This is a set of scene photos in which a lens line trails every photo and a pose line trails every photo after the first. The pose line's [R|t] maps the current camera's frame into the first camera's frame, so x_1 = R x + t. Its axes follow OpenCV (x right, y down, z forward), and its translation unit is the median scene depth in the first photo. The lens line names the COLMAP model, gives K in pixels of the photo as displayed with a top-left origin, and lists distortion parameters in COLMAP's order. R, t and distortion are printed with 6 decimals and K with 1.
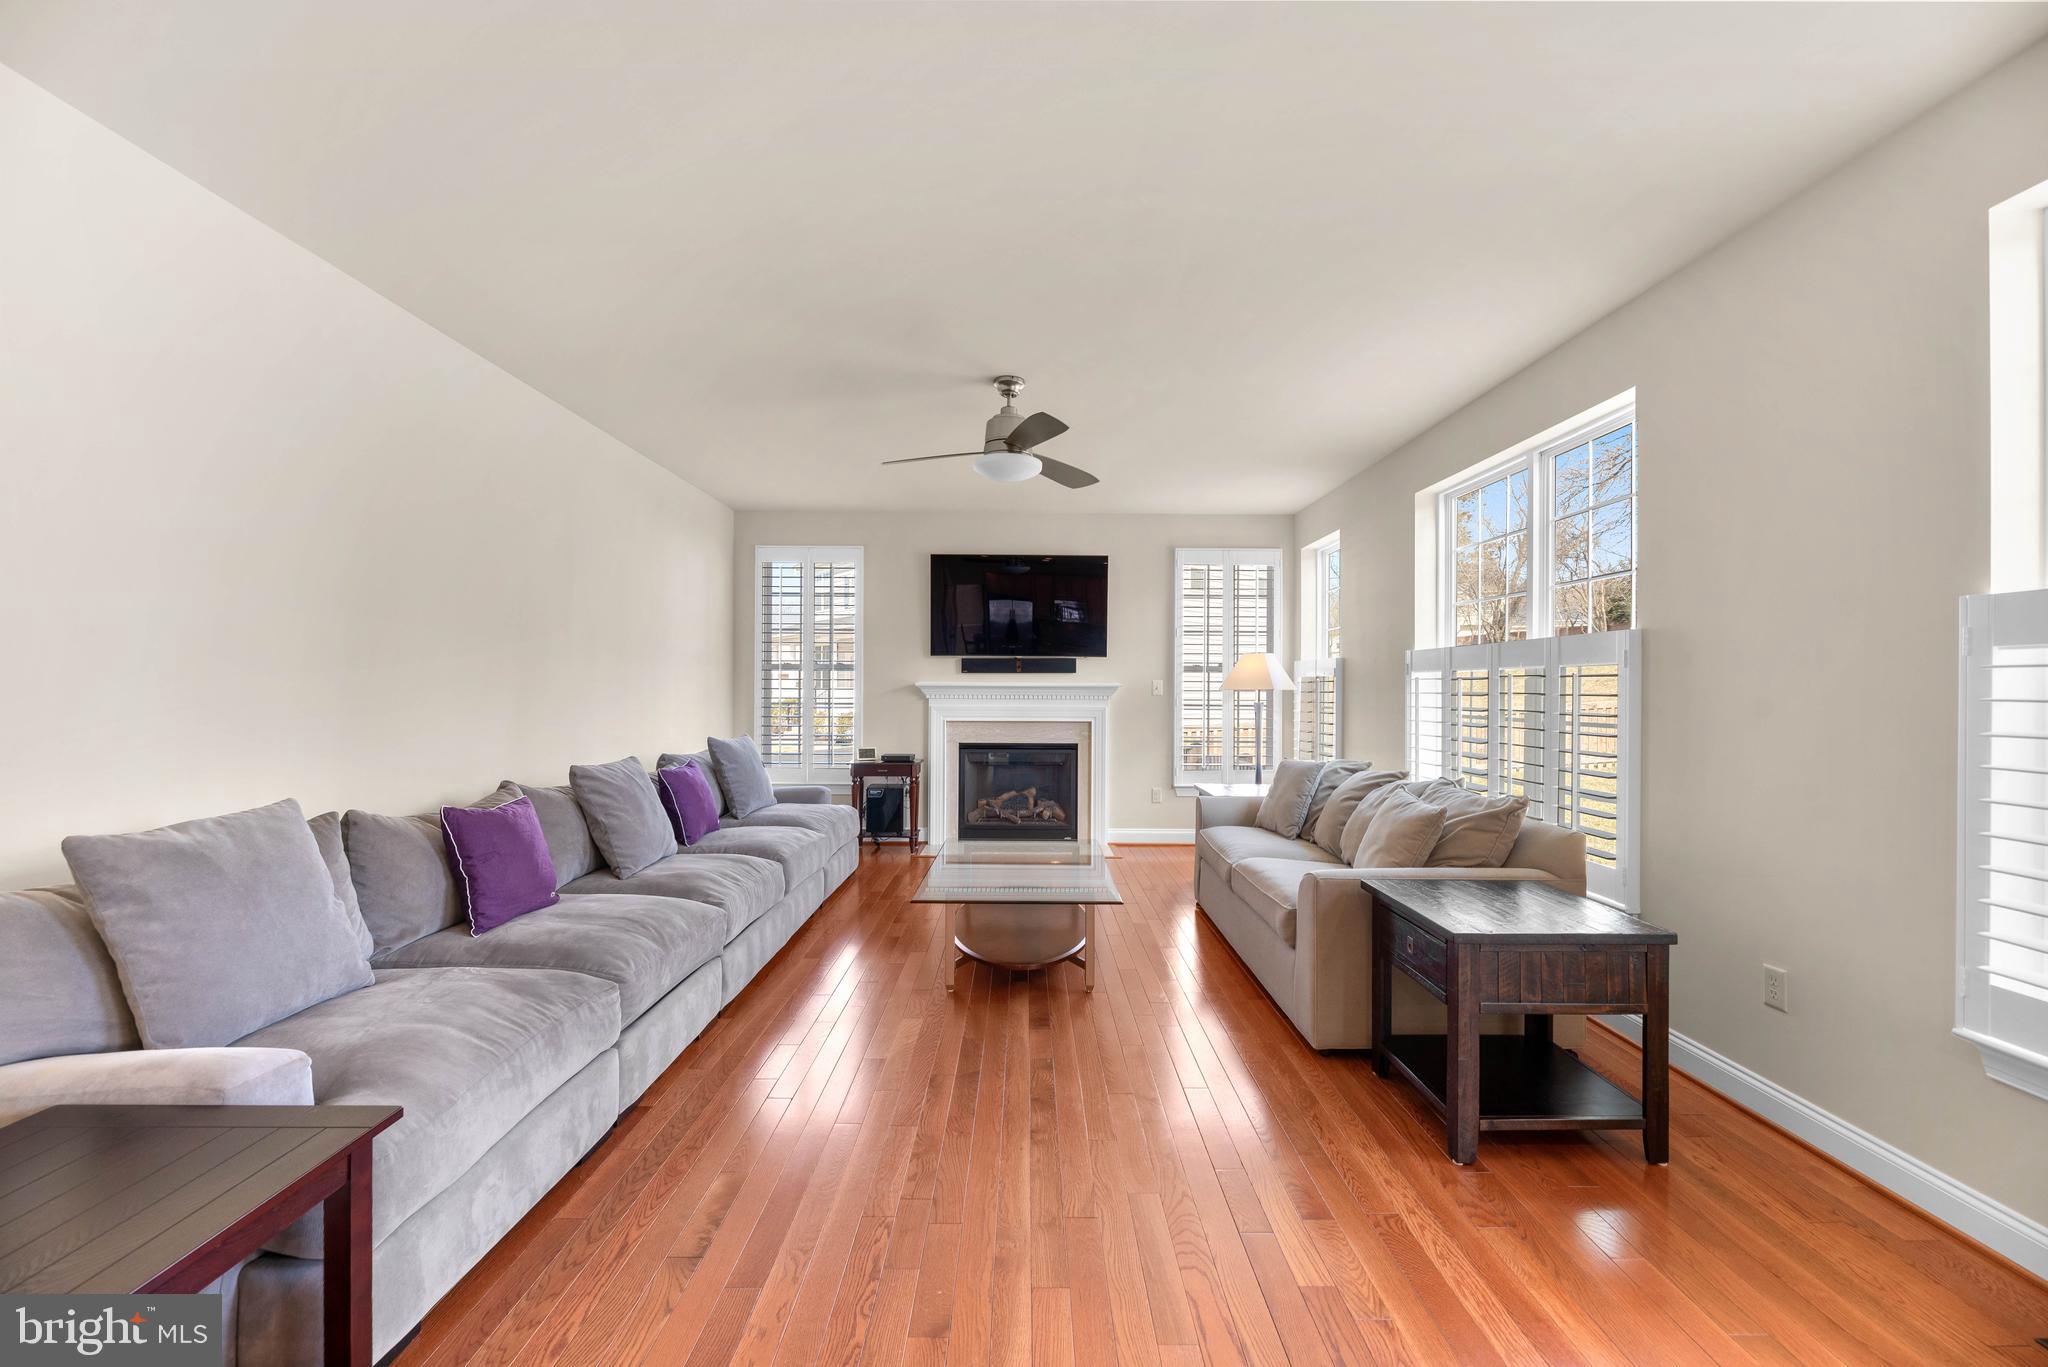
lens RADIAL K [[829.1, 0, 1022.0], [0, 829.1, 688.9], [0, 0, 1]] dist [-0.008747, 0.000092]
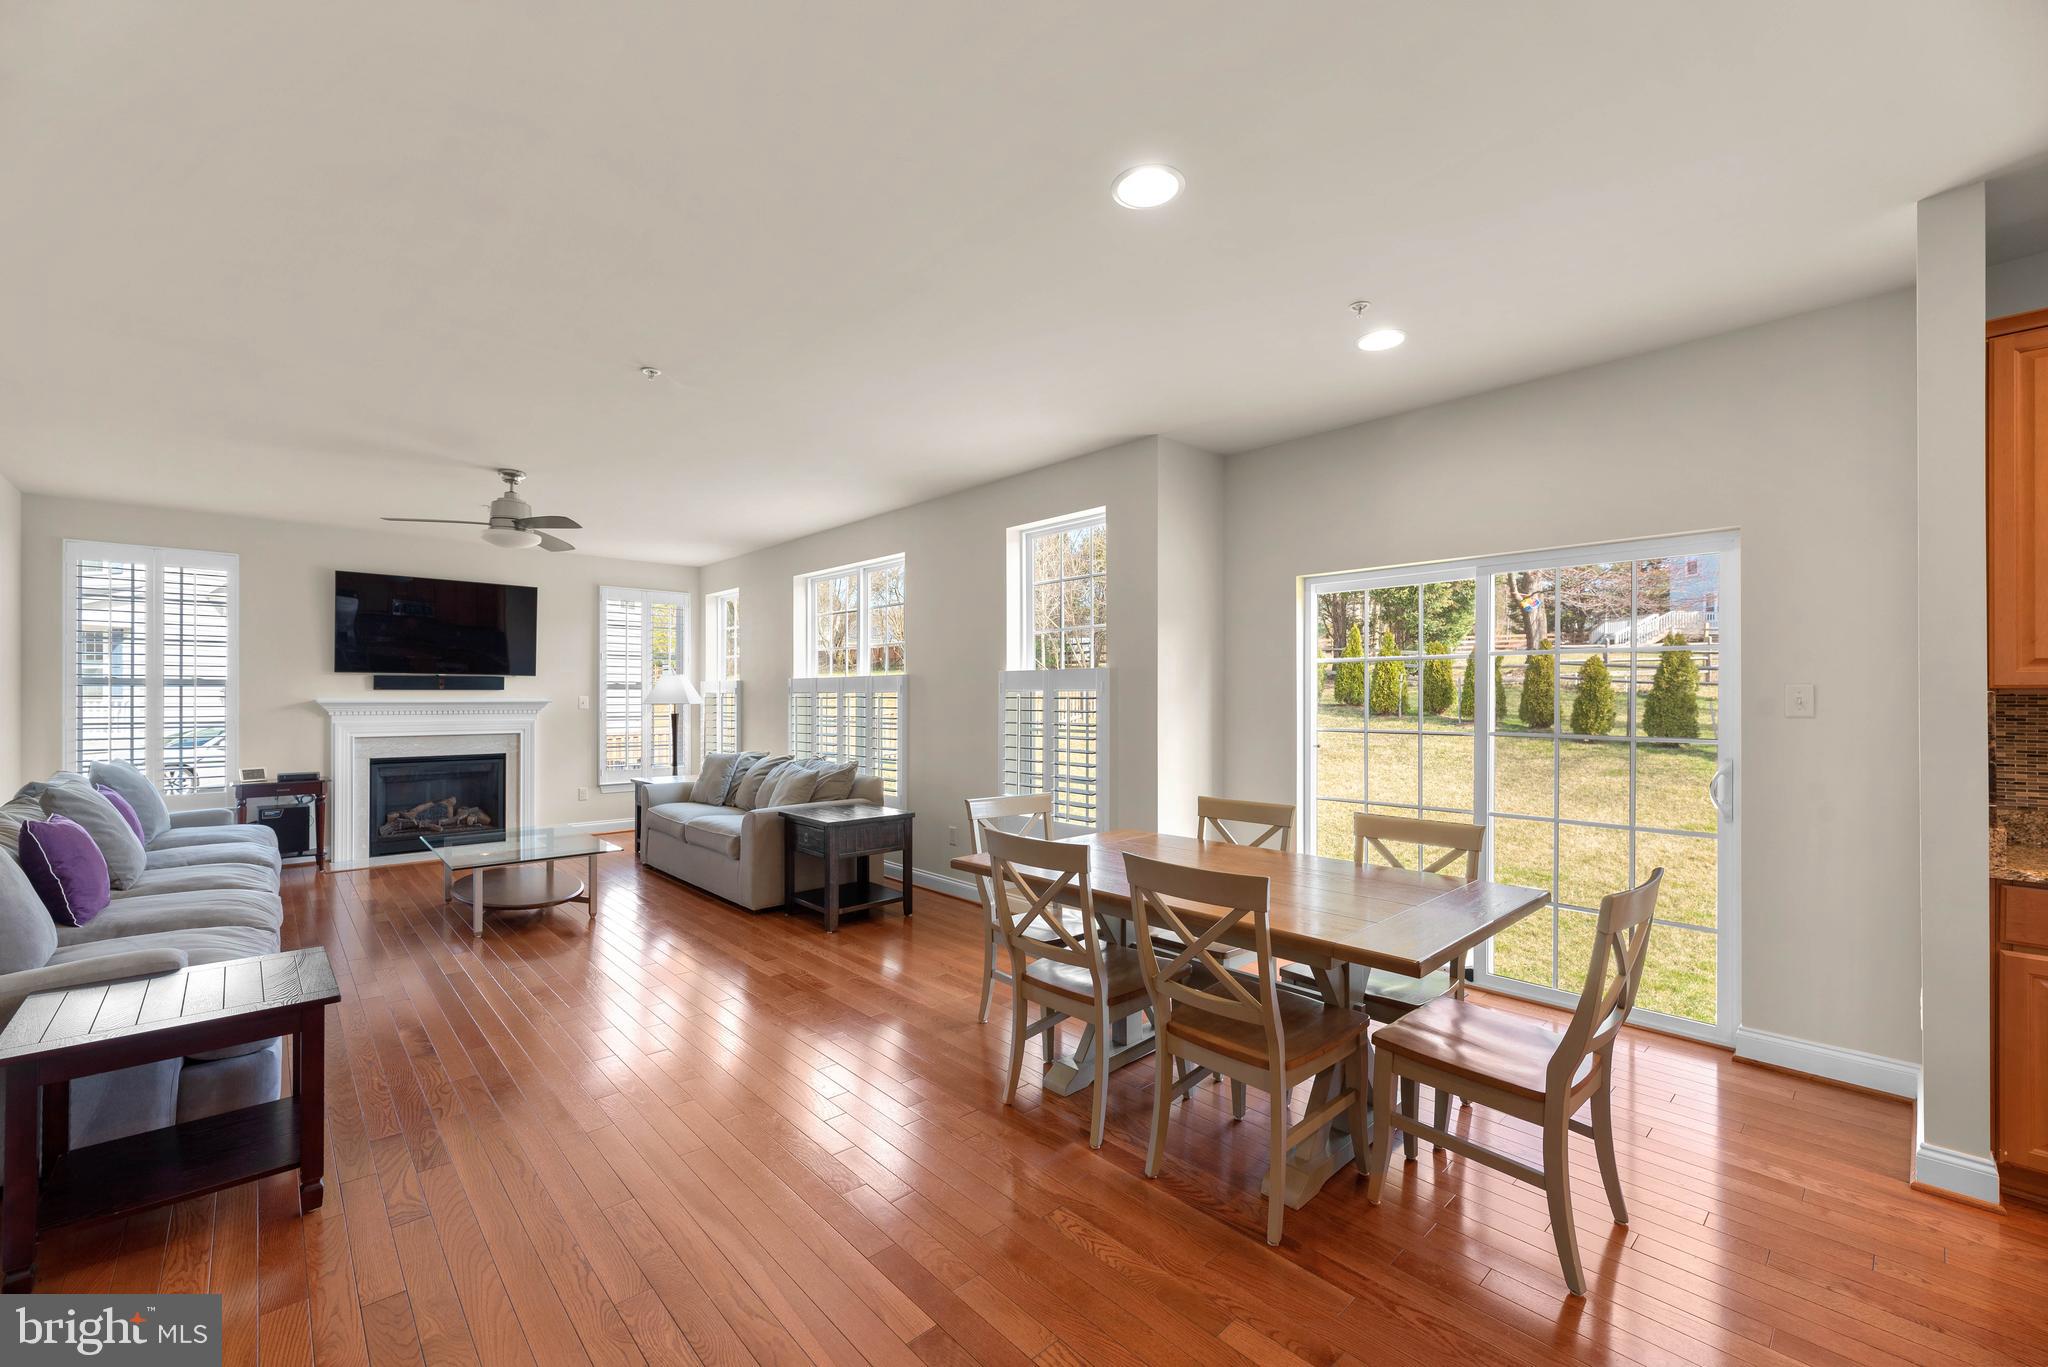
lens RADIAL K [[829.1, 0, 1022.6], [0, 829.1, 693.2], [0, 0, 1]] dist [-0.008747, 0.000092]
pose [[0.734523, -0.001116, 0.678583, -0.248165], [0.003765, 0.999990, -0.002431, -0.013464], [-0.678574, 0.004341, 0.734519, -0.405504]]
